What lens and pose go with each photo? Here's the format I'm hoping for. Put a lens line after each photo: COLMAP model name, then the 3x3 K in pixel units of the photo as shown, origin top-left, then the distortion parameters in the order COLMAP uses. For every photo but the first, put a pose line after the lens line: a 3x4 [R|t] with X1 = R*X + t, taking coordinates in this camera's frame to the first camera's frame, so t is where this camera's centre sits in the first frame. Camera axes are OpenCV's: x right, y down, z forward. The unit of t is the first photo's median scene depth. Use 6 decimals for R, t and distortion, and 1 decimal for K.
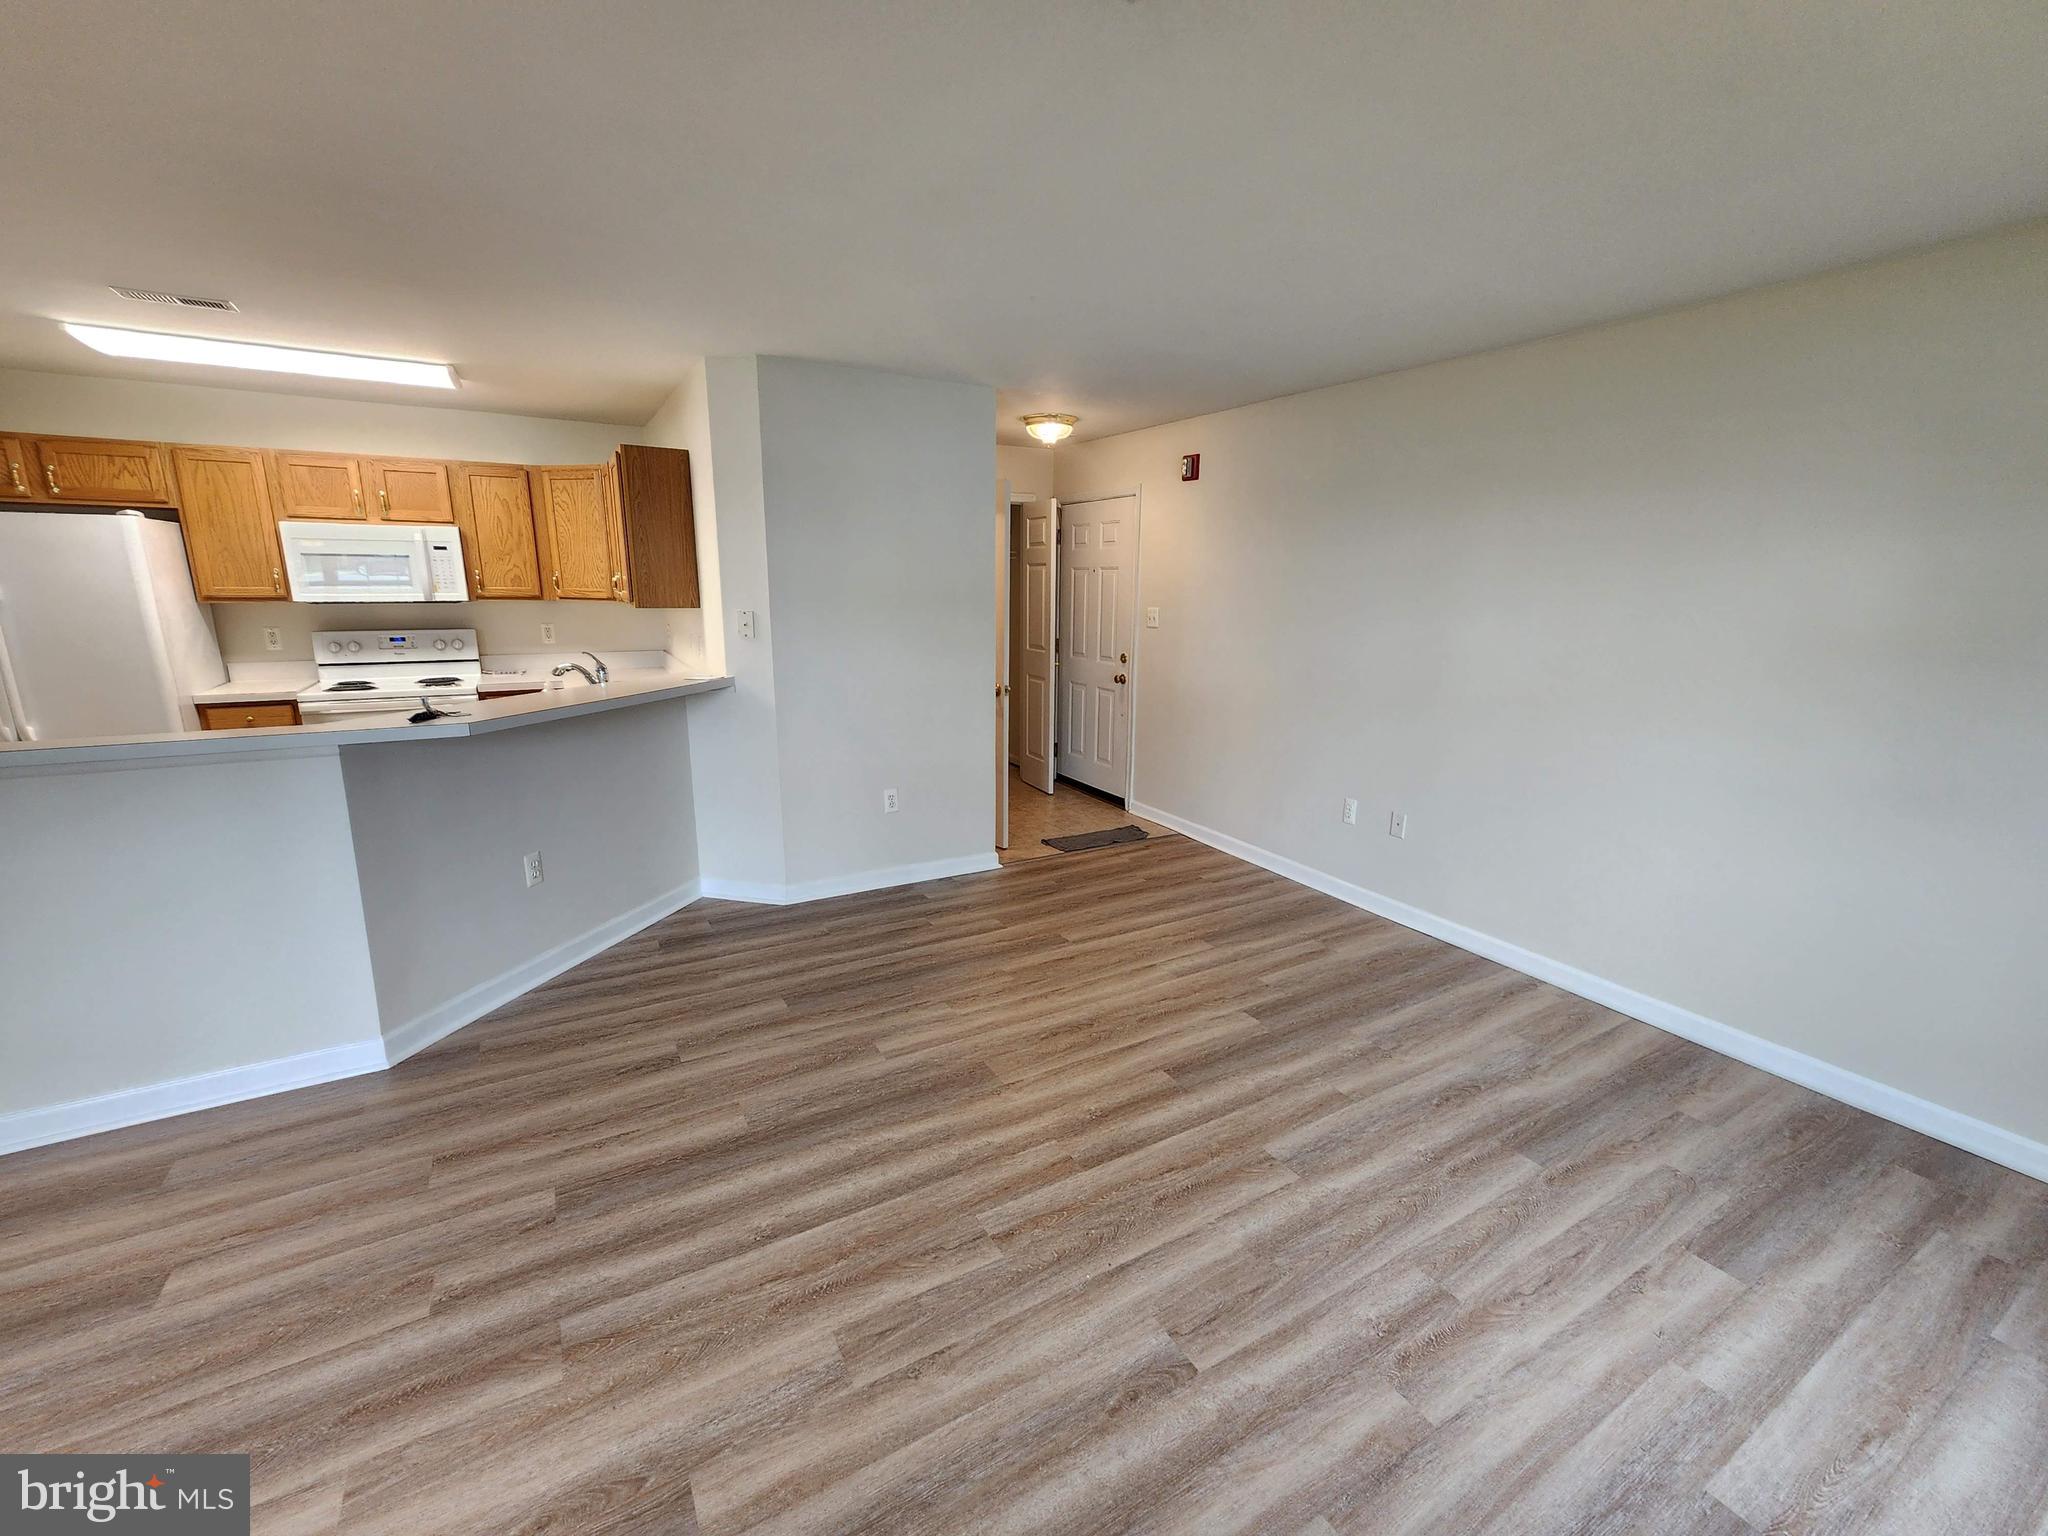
lens RADIAL K [[864.9, 0, 1040.8], [0, 864.9, 758.8], [0, 0, 1]] dist [-0.002742, 0.004688]
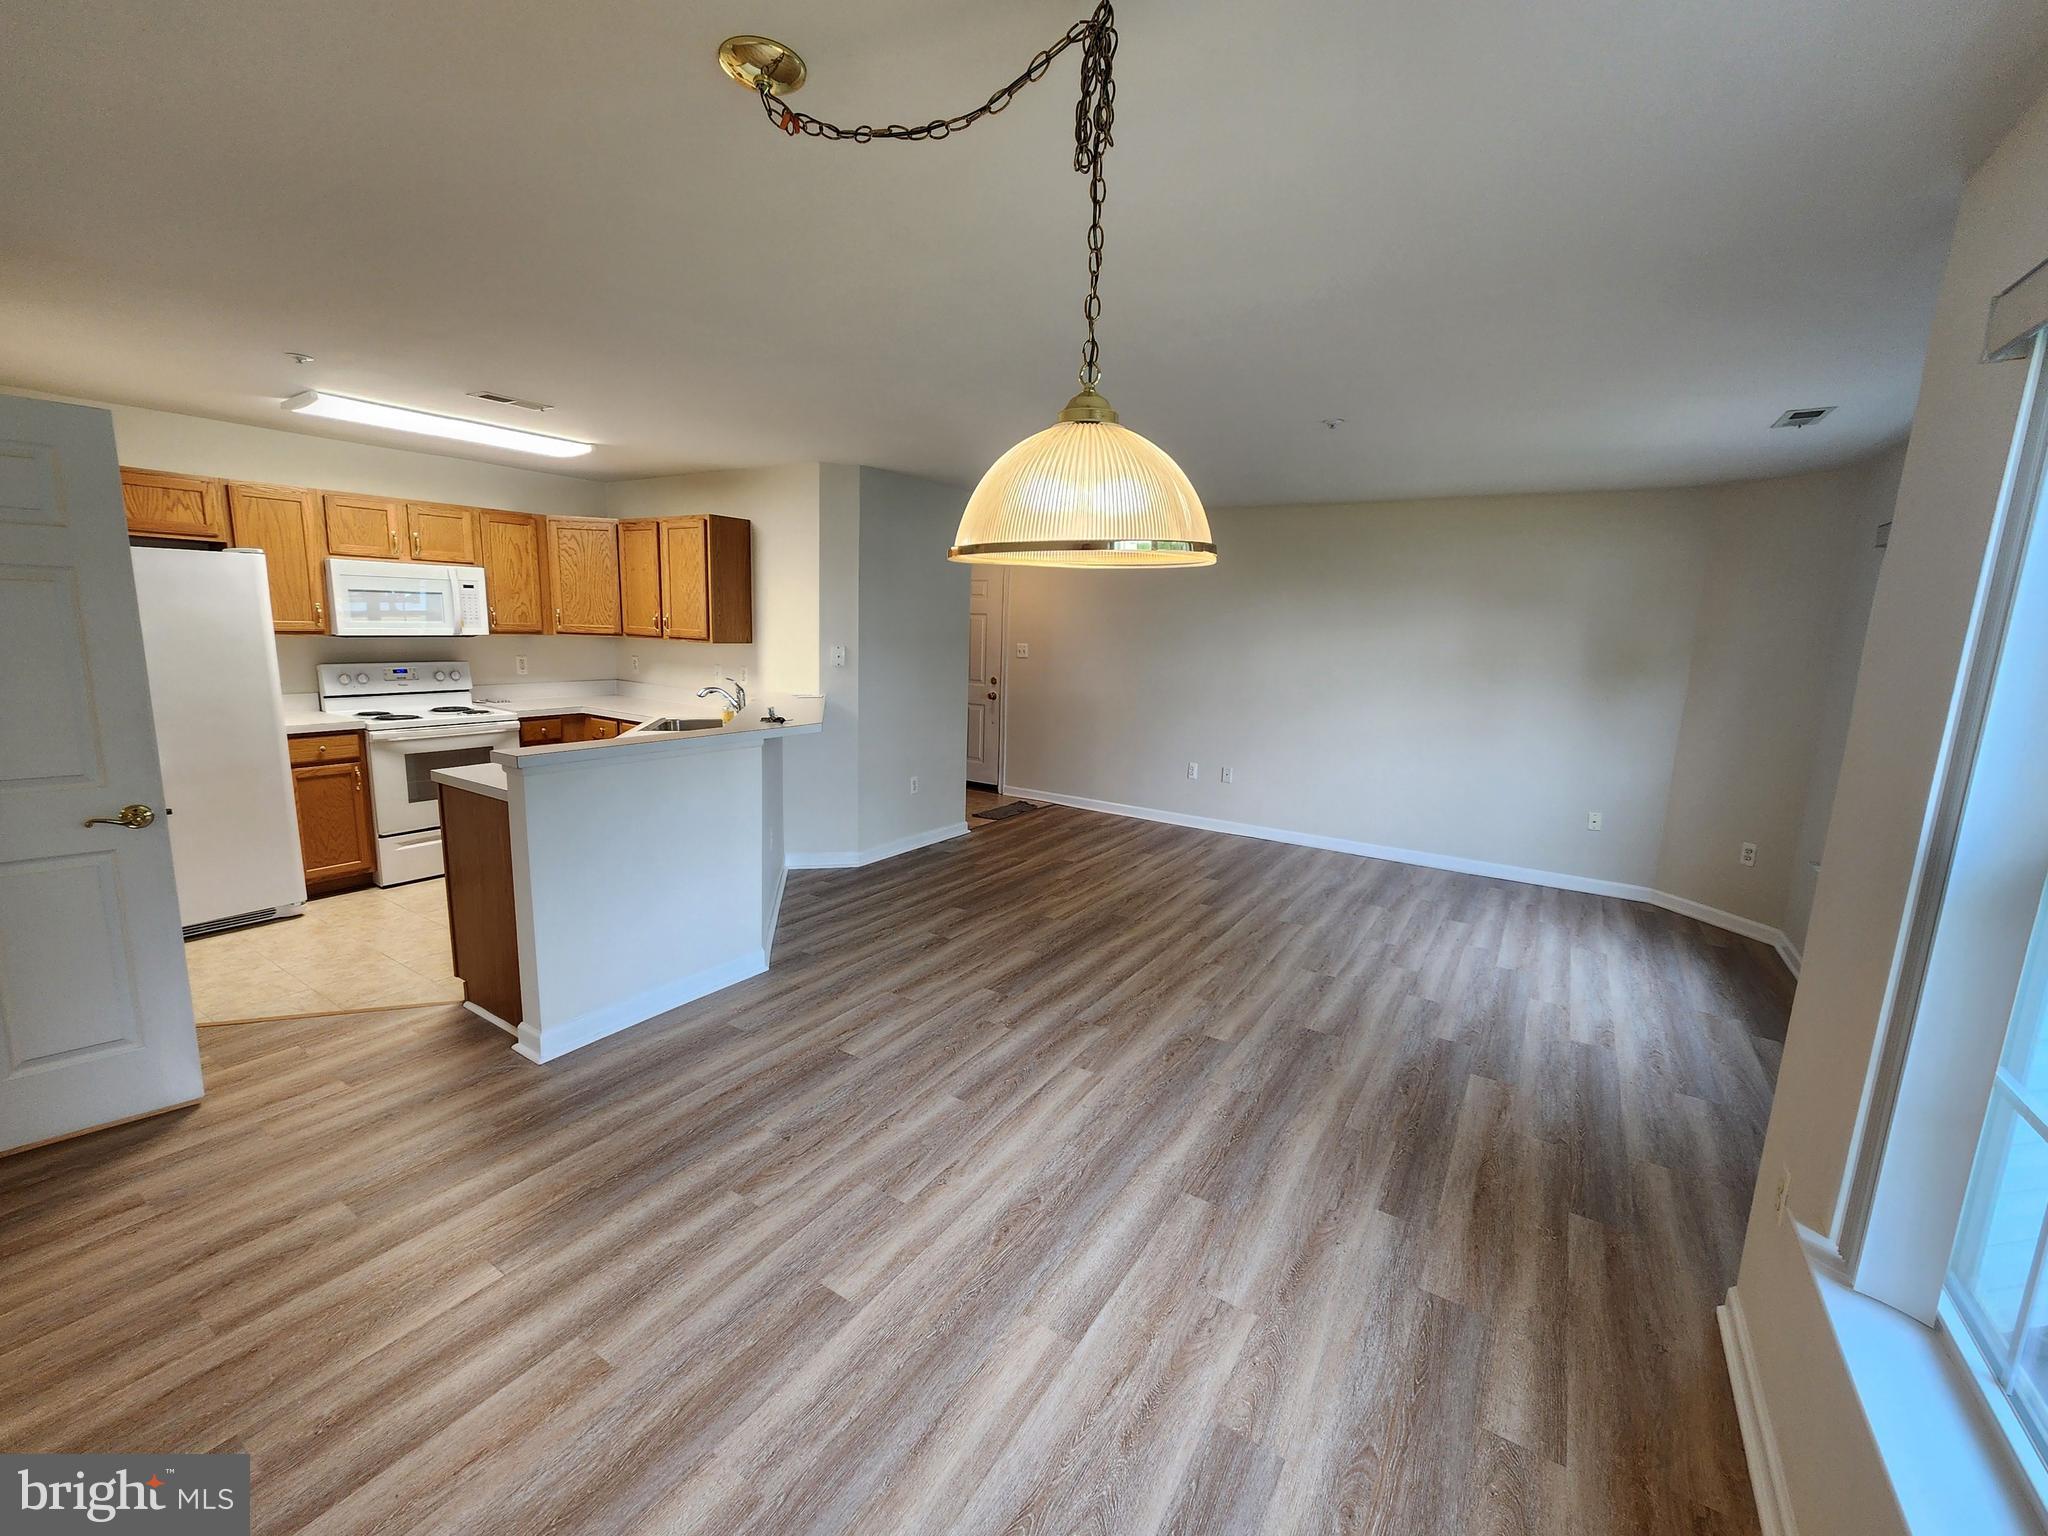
lens RADIAL K [[849.9, 0, 1024.0], [0, 849.9, 768.0], [0, 0, 1]] dist [-0.001532, 0.000332]
pose [[0.895143, -0.059475, 0.441793, -0.709862], [0.069261, 0.997580, -0.006037, 0.048134], [-0.440365, 0.036003, 0.897097, -0.322670]]
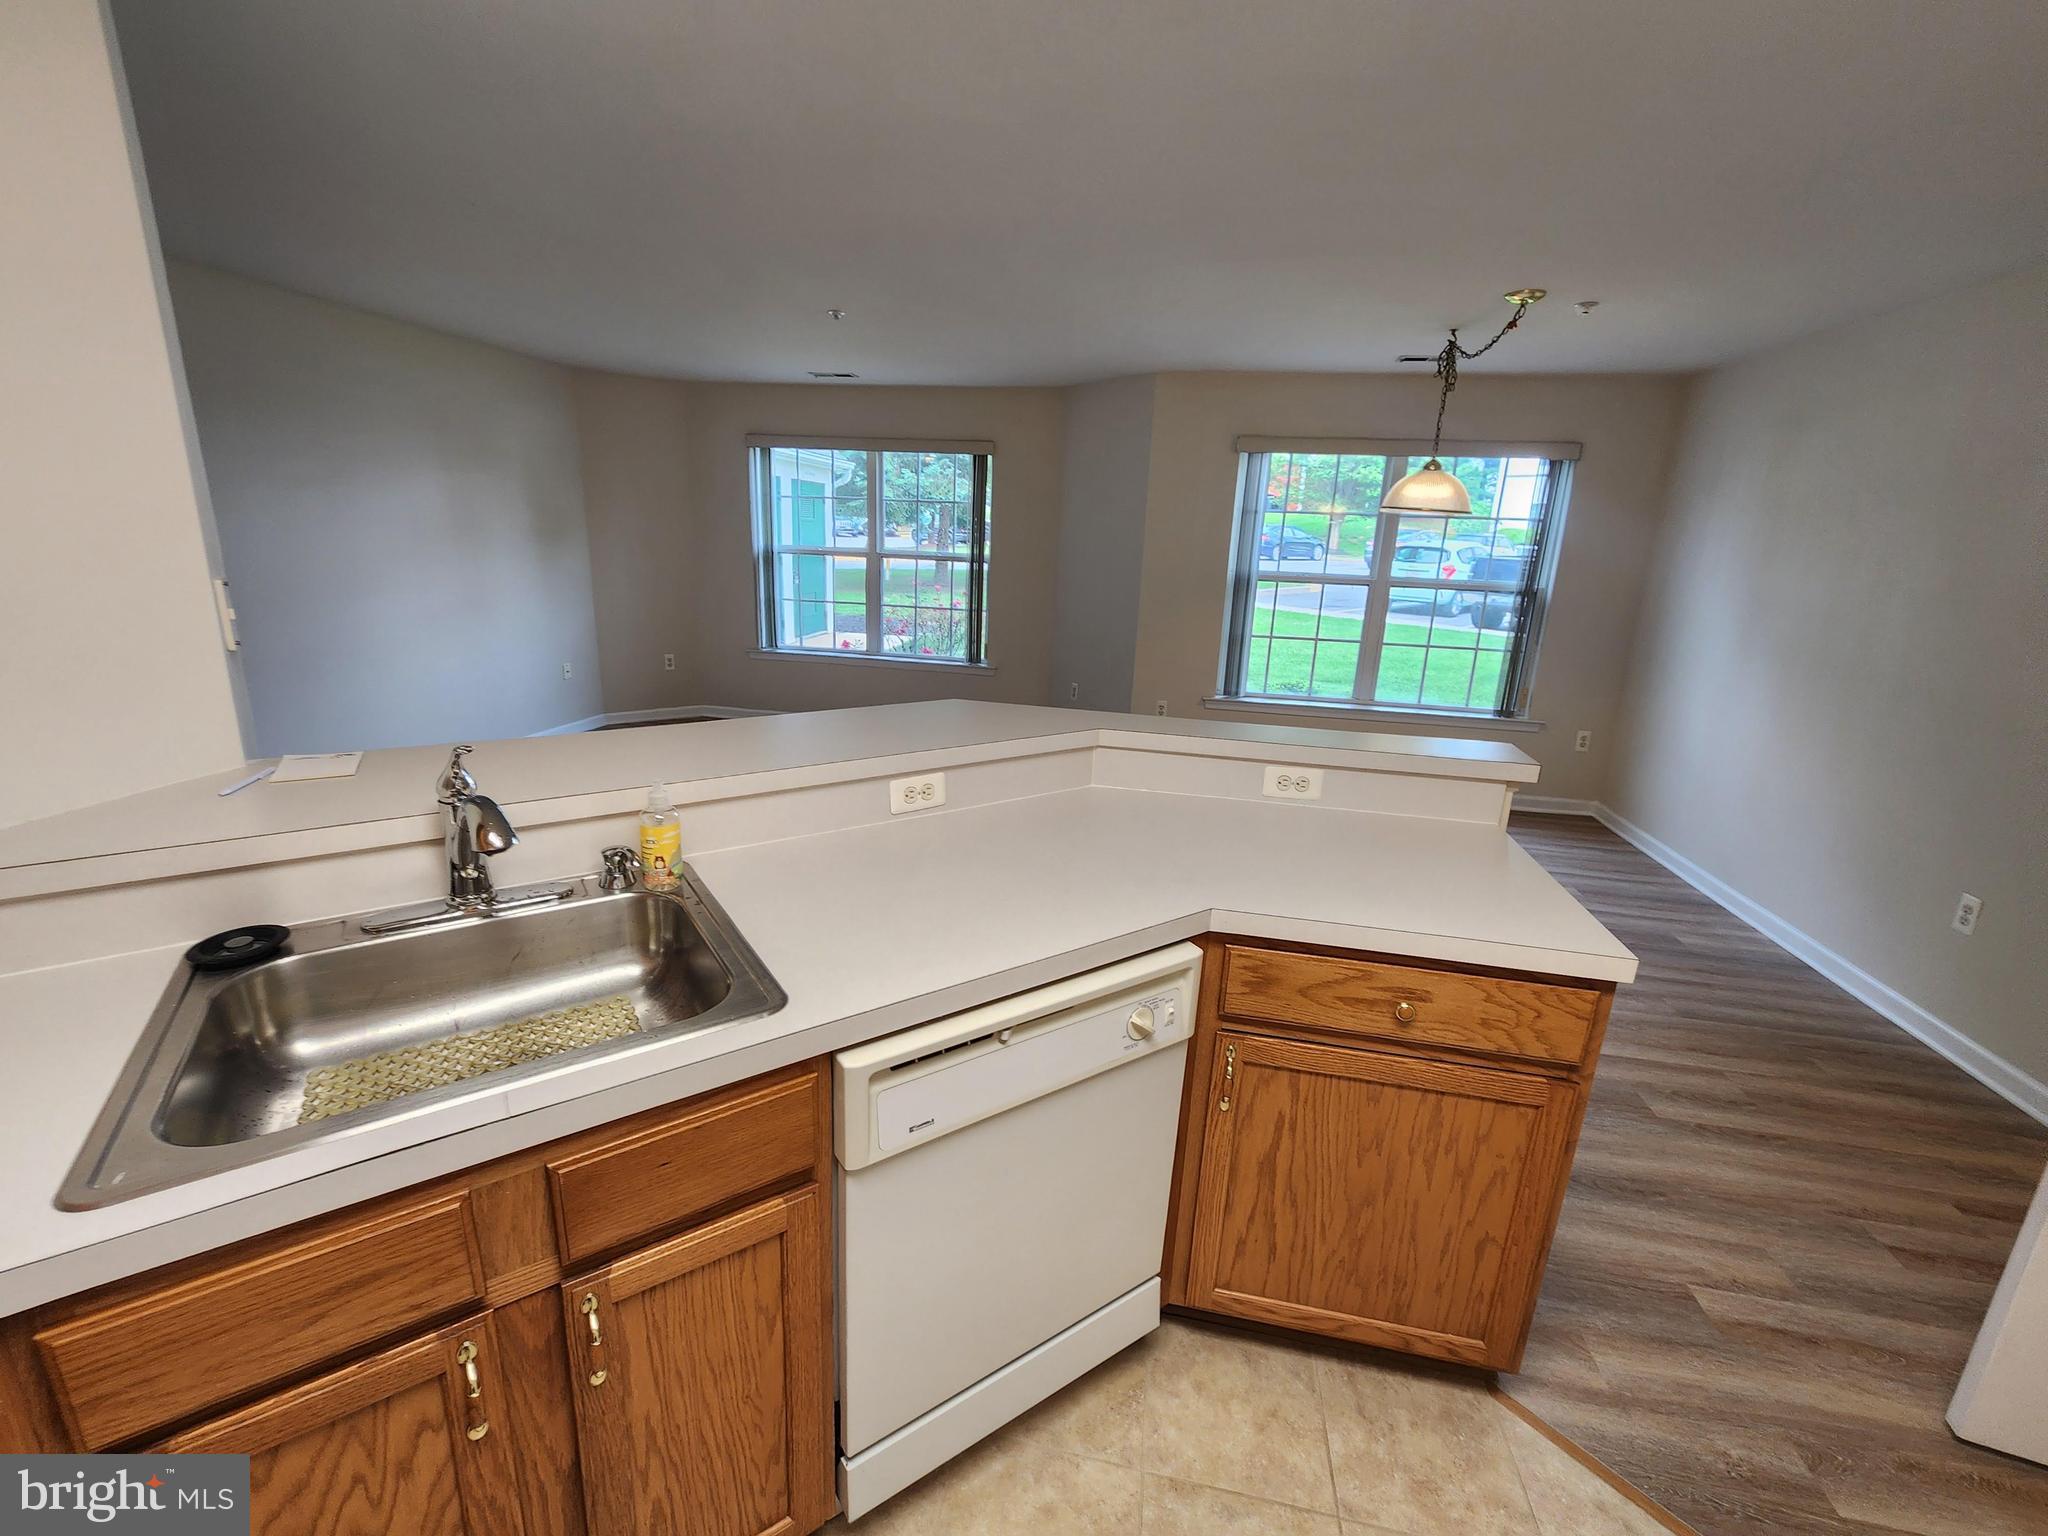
lens RADIAL K [[851.4, 0, 1035.2], [0, 851.4, 755.4], [0, 0, 1]] dist [0.002947, 0.000531]
pose [[-0.752012, -0.208132, 0.625427, -0.890826], [0.084353, 0.910651, 0.404475, -0.230749], [-0.653730, 0.356926, -0.667264, 1.084828]]
